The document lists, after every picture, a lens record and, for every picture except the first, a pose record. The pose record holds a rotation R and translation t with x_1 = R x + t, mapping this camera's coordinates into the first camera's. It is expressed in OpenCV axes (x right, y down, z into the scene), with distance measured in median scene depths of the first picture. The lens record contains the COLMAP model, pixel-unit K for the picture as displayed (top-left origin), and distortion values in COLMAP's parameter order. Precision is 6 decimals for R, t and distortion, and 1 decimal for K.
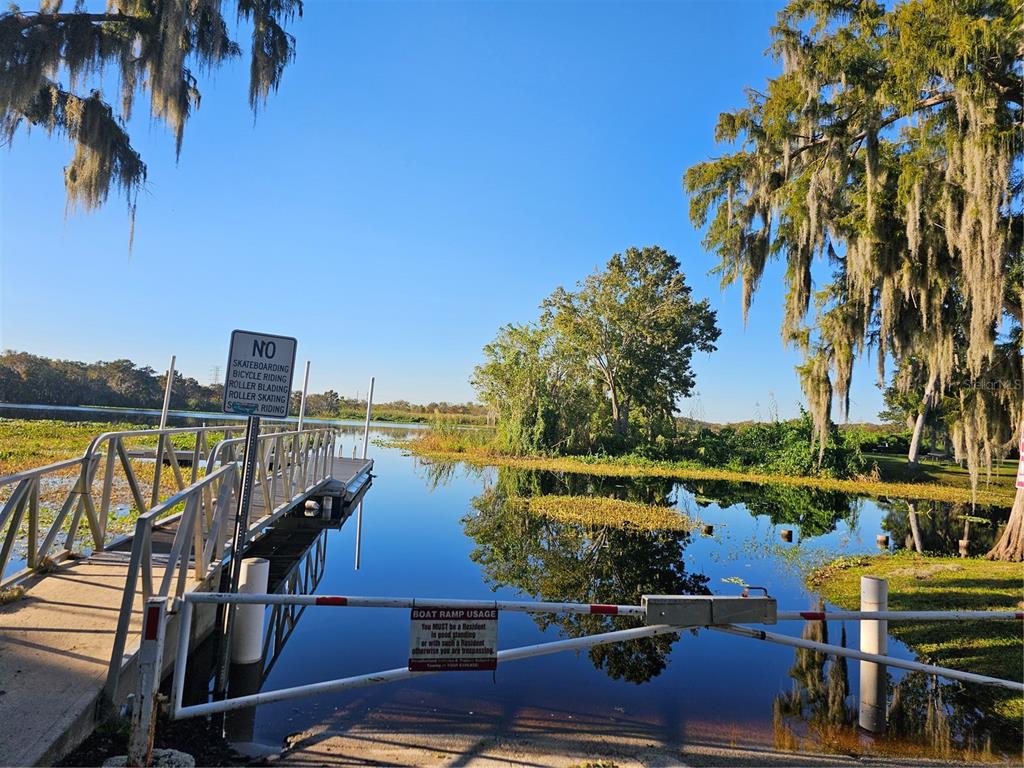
lens RADIAL K [[677.2, 0, 509.8], [0, 677.2, 382.7], [0, 0, 1]] dist [0.031583, -0.021020]
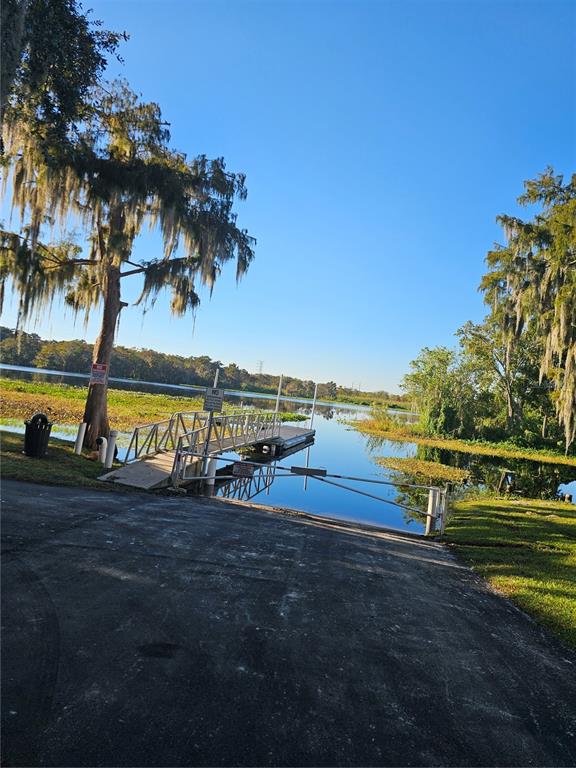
lens RADIAL K [[507.9, 0, 290.2], [0, 507.9, 383.7], [0, 0, 1]] dist [0.031583, -0.021020]
pose [[0.938950, 0.044255, -0.341195, 0.108519], [-0.039531, 0.999002, 0.020788, -0.020375], [0.341774, -0.006031, 0.939763, -0.159800]]
